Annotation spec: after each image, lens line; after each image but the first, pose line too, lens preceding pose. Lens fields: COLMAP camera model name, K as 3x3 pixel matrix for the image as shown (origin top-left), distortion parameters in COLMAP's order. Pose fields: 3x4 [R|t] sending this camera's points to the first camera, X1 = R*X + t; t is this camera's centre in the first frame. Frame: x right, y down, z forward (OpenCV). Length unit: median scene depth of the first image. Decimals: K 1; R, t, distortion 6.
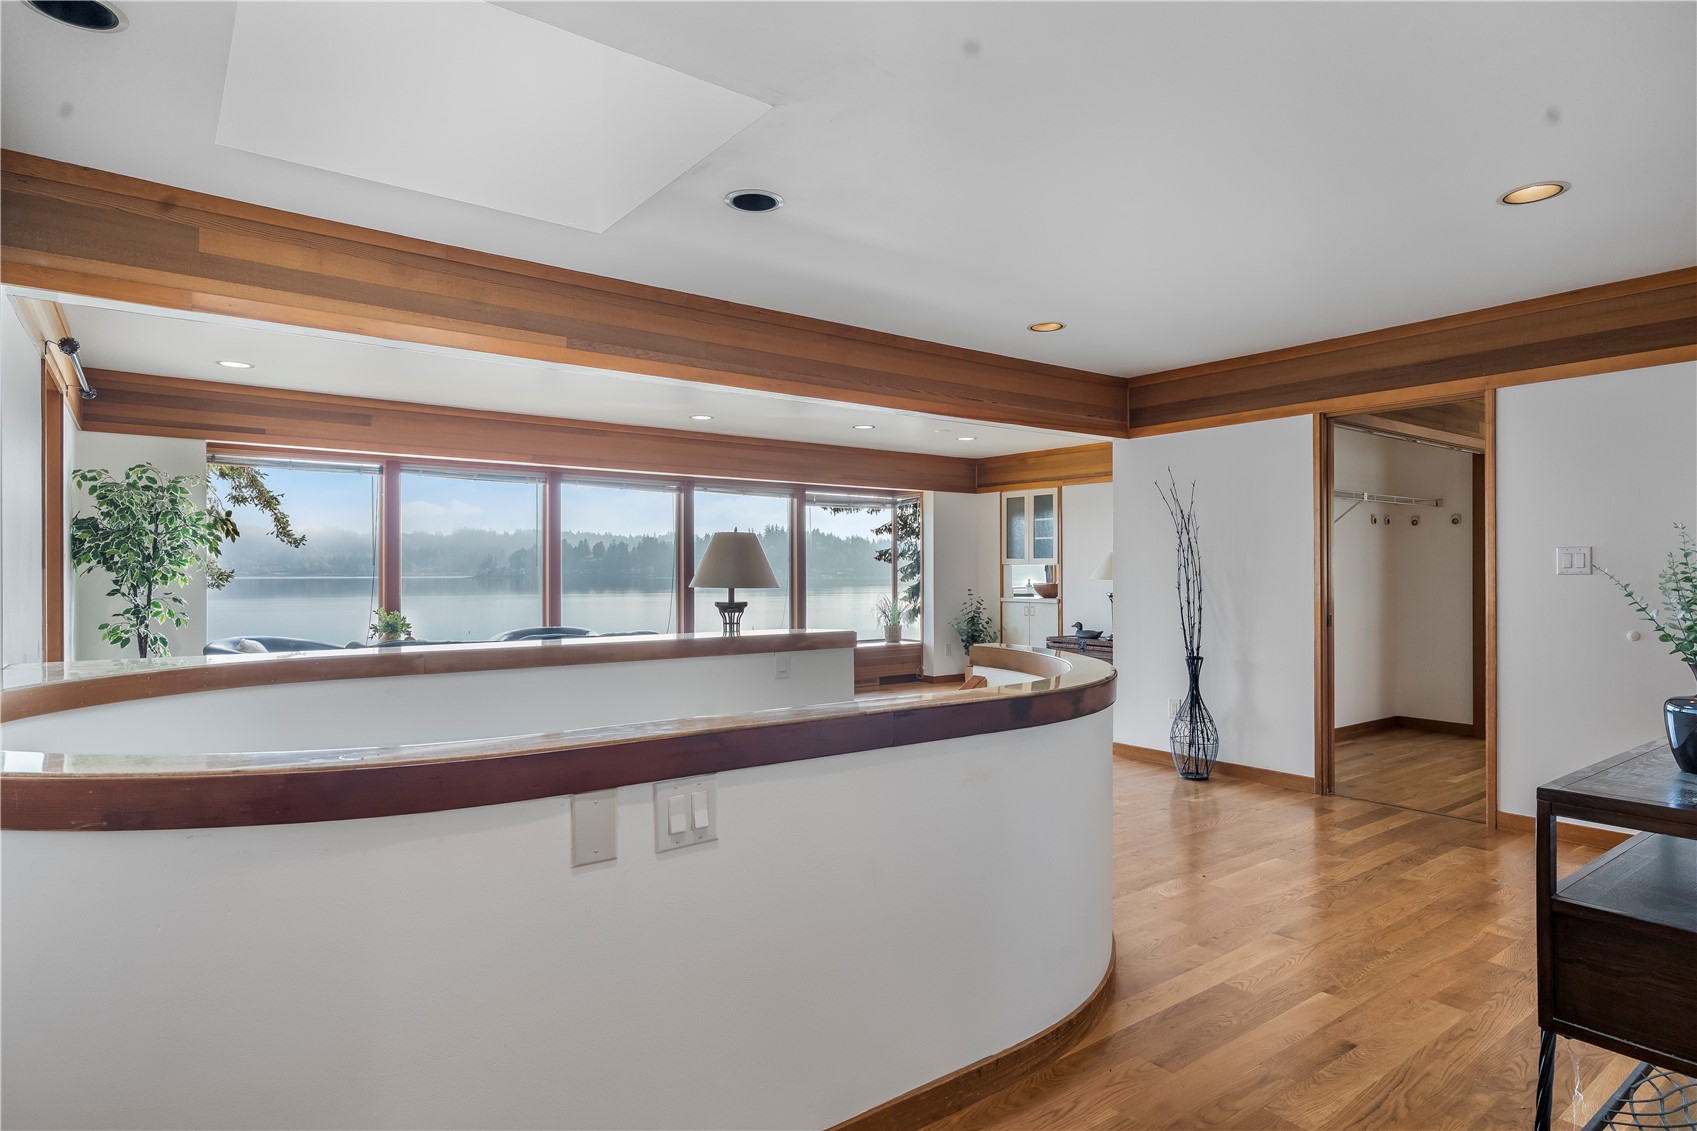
lens RADIAL K [[935.6, 0, 844.5], [0, 935.6, 570.2], [0, 0, 1]] dist [-0.007898, 0.000115]
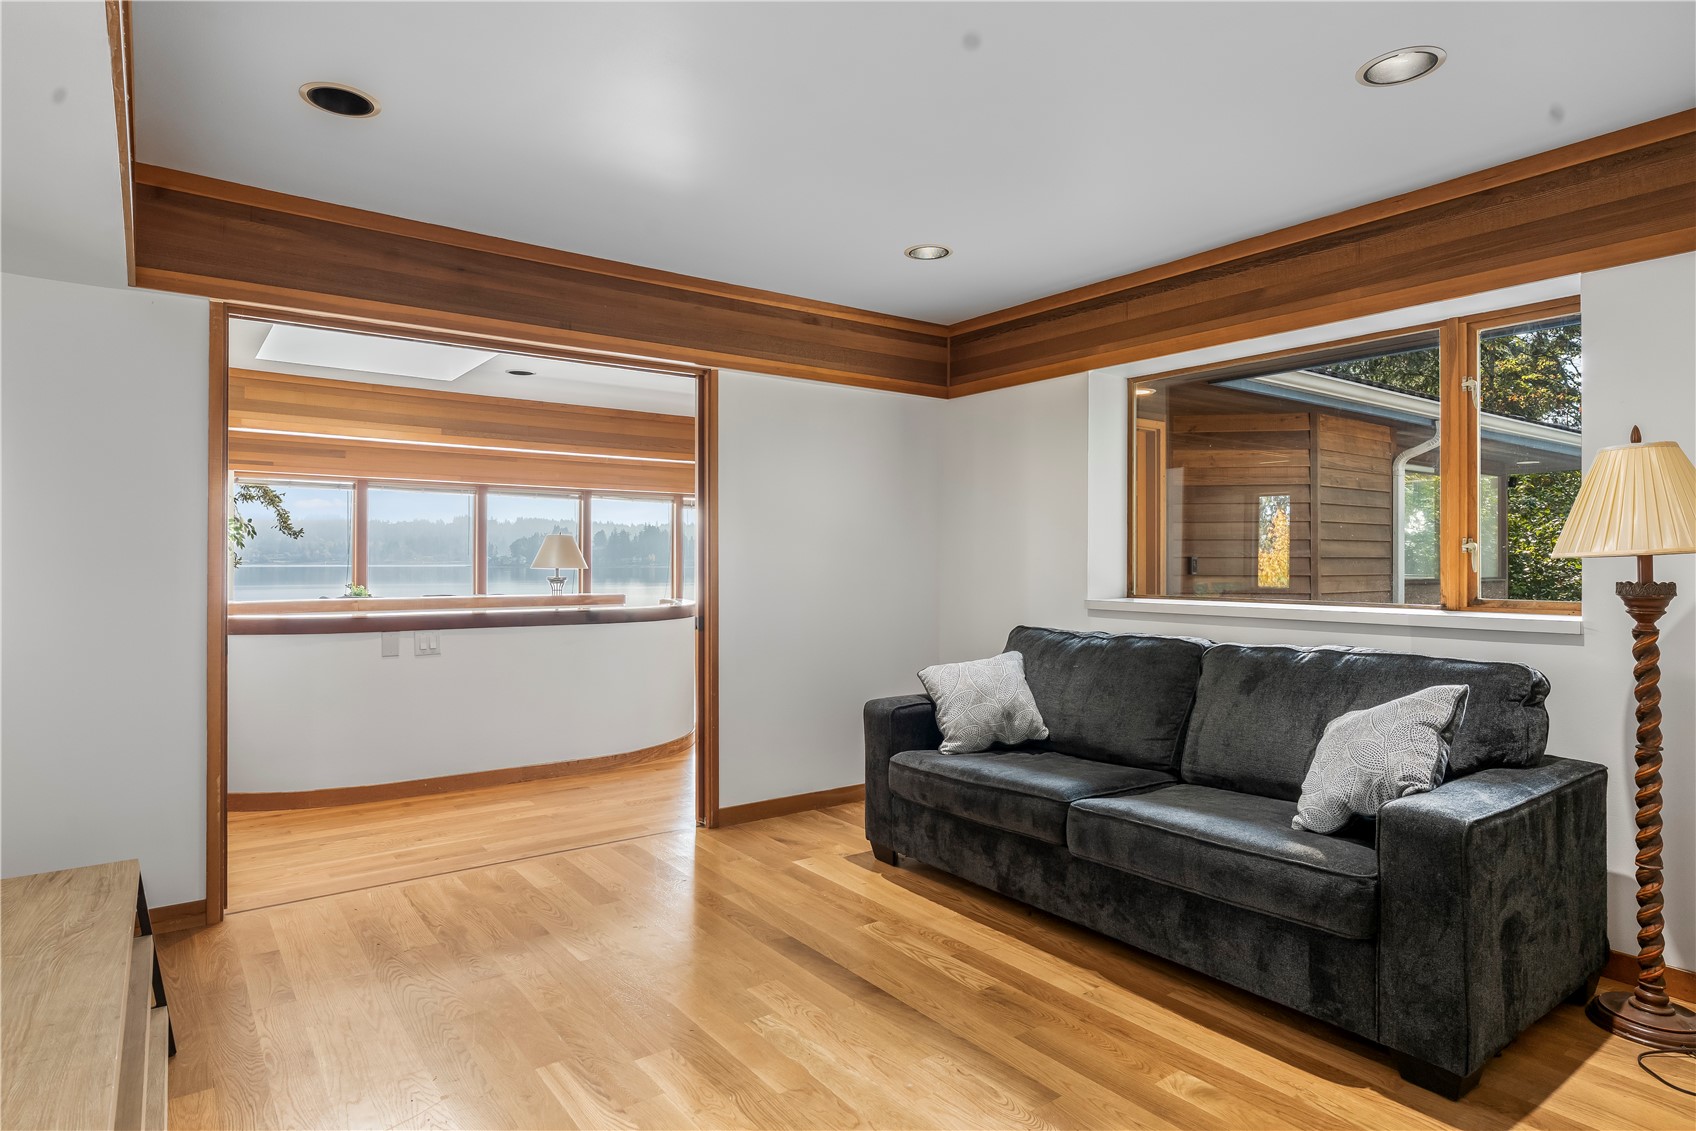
lens RADIAL K [[935.1, 0, 832.0], [0, 935.1, 564.1], [0, 0, 1]] dist [-0.007898, 0.000115]
pose [[0.999946, 0.001837, -0.010251, 0.180950], [-0.001779, 0.999983, 0.005631, 0.000230], [0.010261, -0.005612, 0.999932, -0.303087]]
